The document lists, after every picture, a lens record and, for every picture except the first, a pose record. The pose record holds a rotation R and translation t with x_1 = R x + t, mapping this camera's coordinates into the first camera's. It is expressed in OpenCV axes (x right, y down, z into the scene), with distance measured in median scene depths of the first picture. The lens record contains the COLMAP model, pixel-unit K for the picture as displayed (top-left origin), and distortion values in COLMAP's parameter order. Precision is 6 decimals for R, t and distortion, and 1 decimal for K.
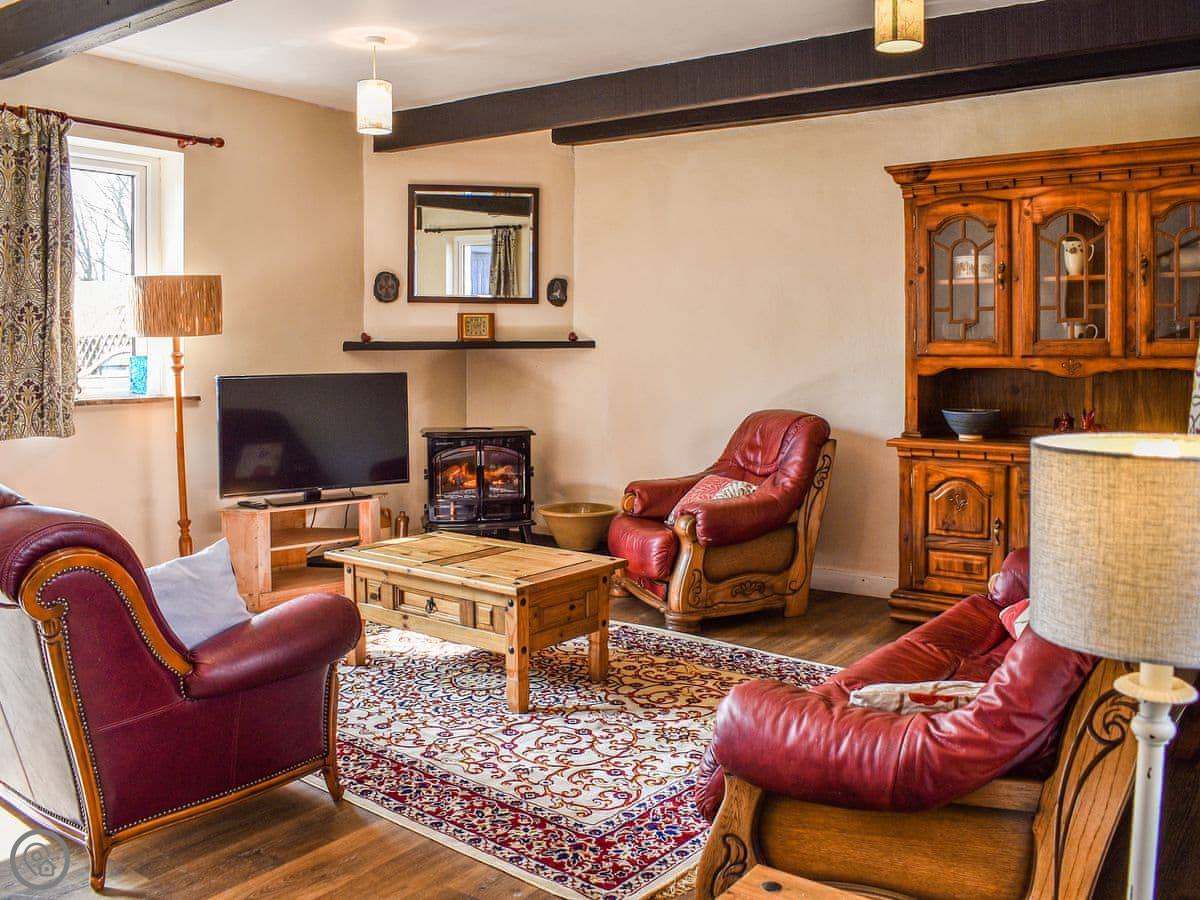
lens RADIAL K [[1040.5, 0, 604.3], [0, 1040.5, 425.9], [0, 0, 1]] dist [-0.086816, 0.010648]
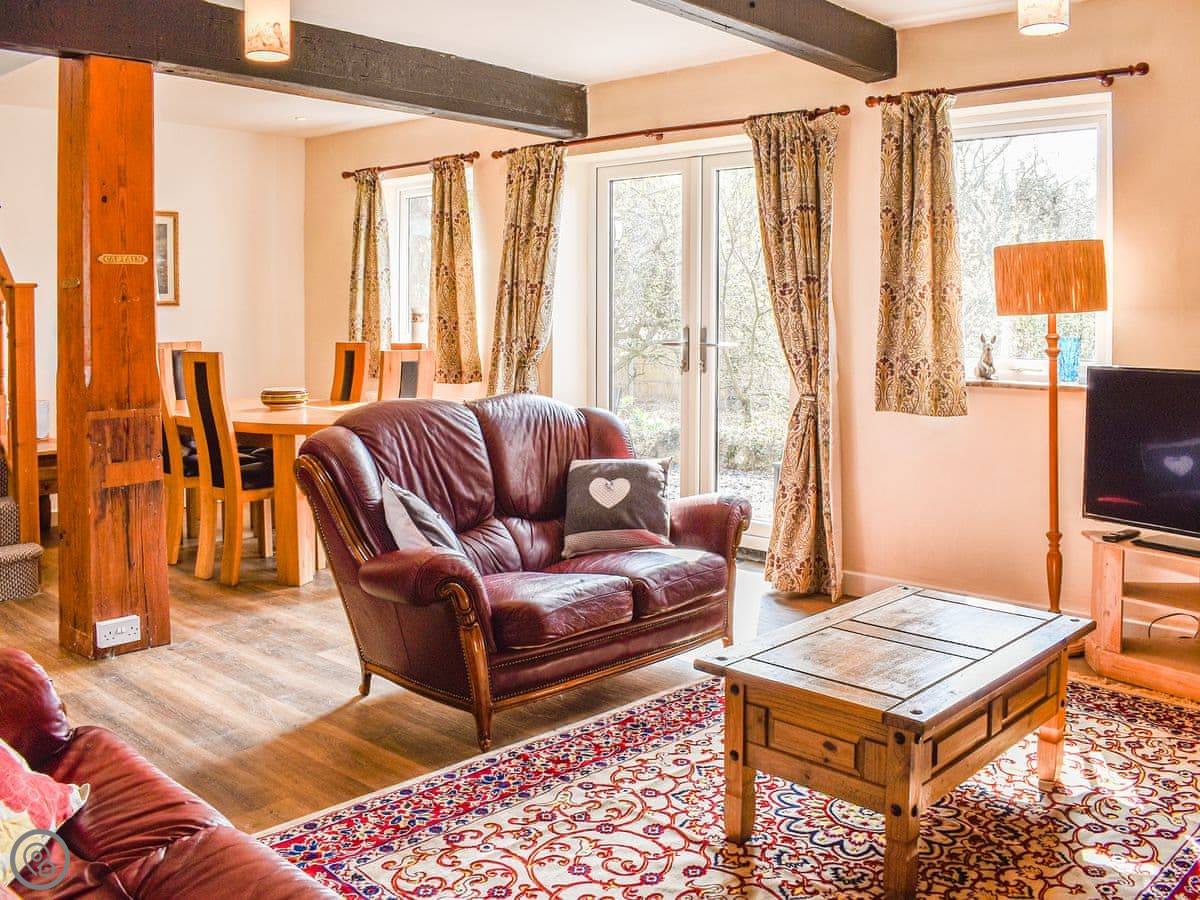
lens RADIAL K [[1069.2, 0, 607.0], [0, 1069.2, 365.4], [0, 0, 1]] dist [-0.073704, -0.003561]
pose [[-0.082435, 0.050644, -0.995309, 0.672234], [-0.082875, 0.994900, 0.057488, -0.091274], [0.993145, 0.087225, -0.077817, 0.981688]]
